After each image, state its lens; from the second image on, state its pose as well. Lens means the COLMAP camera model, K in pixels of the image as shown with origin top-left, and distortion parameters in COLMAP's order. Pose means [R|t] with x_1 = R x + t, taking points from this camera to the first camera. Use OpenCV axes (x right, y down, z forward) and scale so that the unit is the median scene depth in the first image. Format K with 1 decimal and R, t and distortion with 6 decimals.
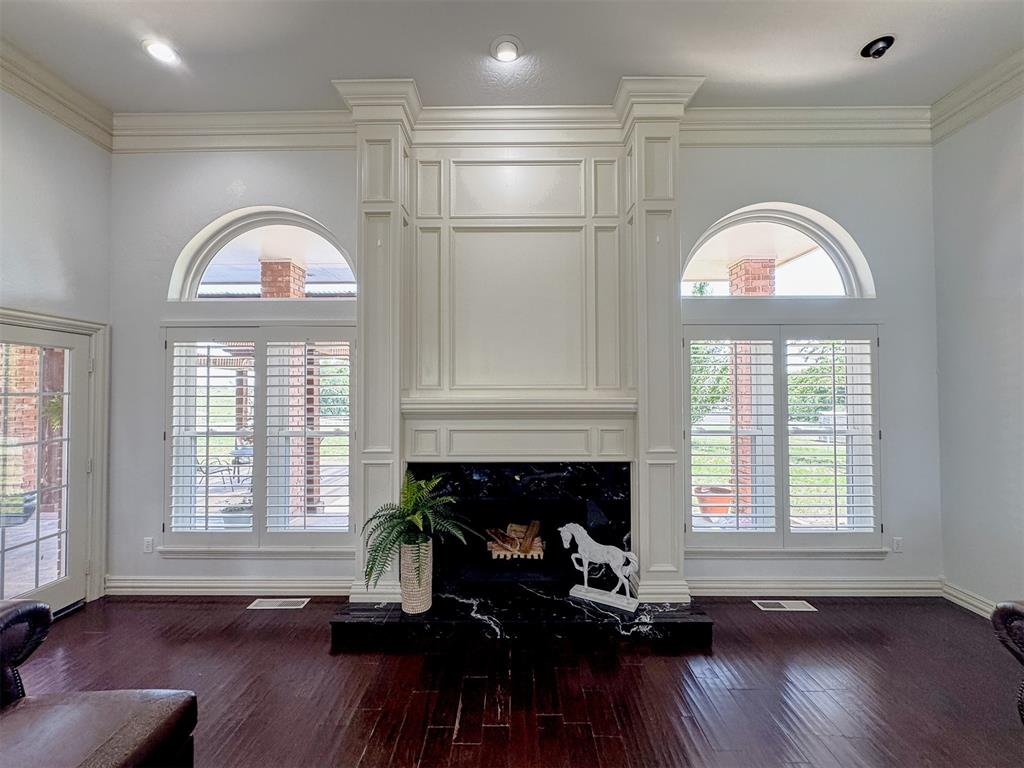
lens RADIAL K [[413.1, 0, 505.6], [0, 413.1, 384.8], [0, 0, 1]] dist [-0.001197, 0.000820]
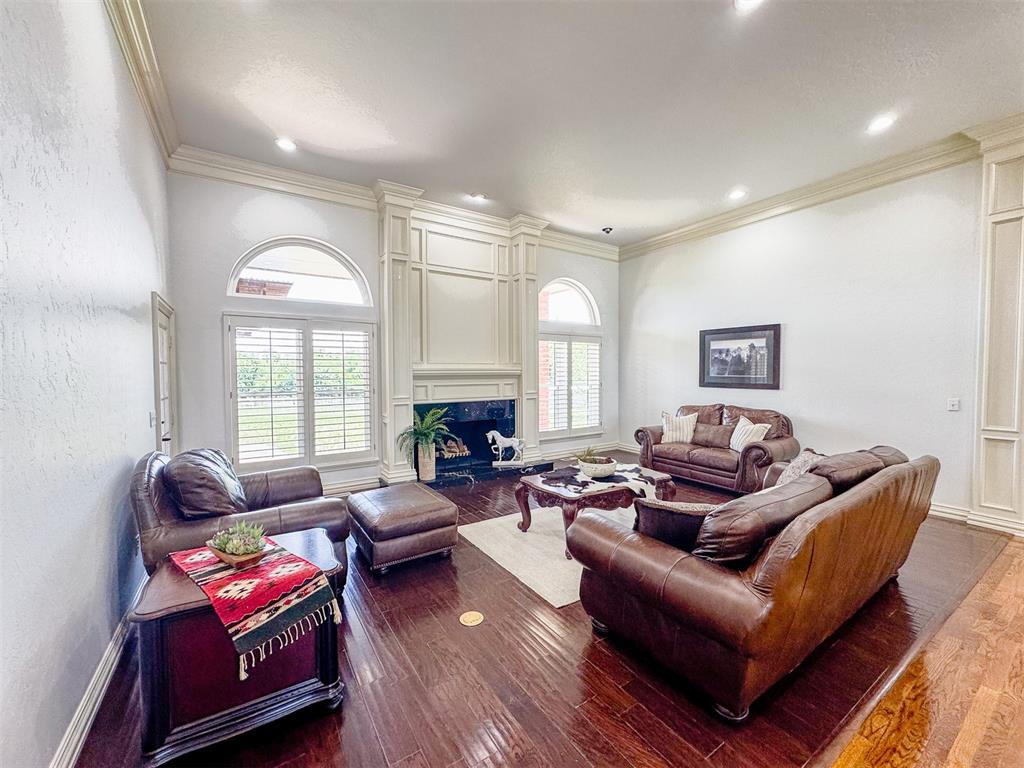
lens RADIAL K [[413.1, 0, 505.9], [0, 413.1, 391.4], [0, 0, 1]] dist [-0.001197, 0.000820]
pose [[0.835292, -0.027377, 0.549124, -0.869772], [-0.004121, 0.998420, 0.056046, 0.032789], [-0.549791, -0.049078, 0.833859, -0.687539]]
